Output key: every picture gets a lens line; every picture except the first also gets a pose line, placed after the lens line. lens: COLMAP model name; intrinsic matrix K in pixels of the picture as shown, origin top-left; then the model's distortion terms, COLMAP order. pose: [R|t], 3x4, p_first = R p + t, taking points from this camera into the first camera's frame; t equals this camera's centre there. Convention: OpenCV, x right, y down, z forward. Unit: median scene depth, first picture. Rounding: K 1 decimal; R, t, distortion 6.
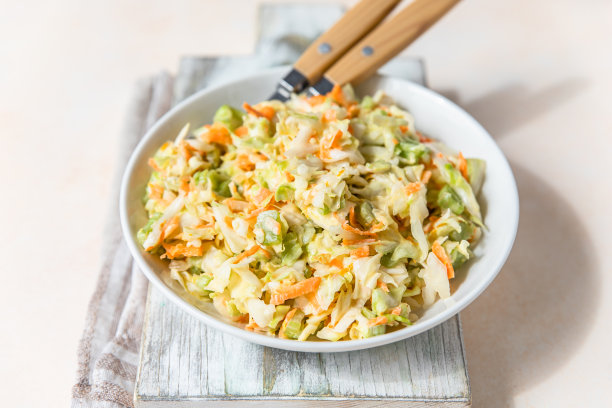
lens RADIAL K [[1025.4, 0, 306.0], [0, 1025.4, 204.0], [0, 0, 1]] dist [-0.006181, -0.094074]
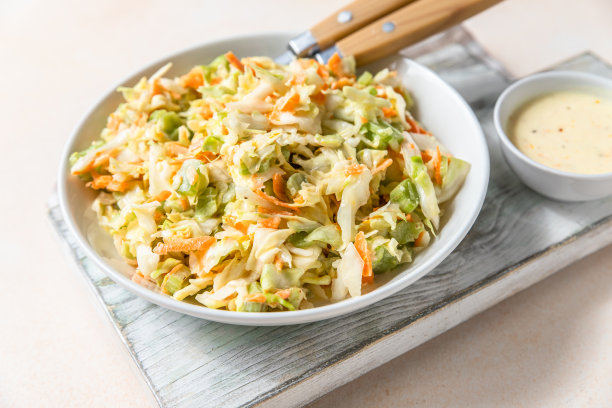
lens RADIAL K [[990.9, 0, 306.0], [0, 990.9, 204.0], [0, 0, 1]] dist [-0.004307, -0.019483]
pose [[0.934804, 0.213463, -0.283857, 0.319907], [-0.219055, 0.975635, 0.012292, 0.012387], [0.279565, 0.050690, 0.958788, 0.159531]]
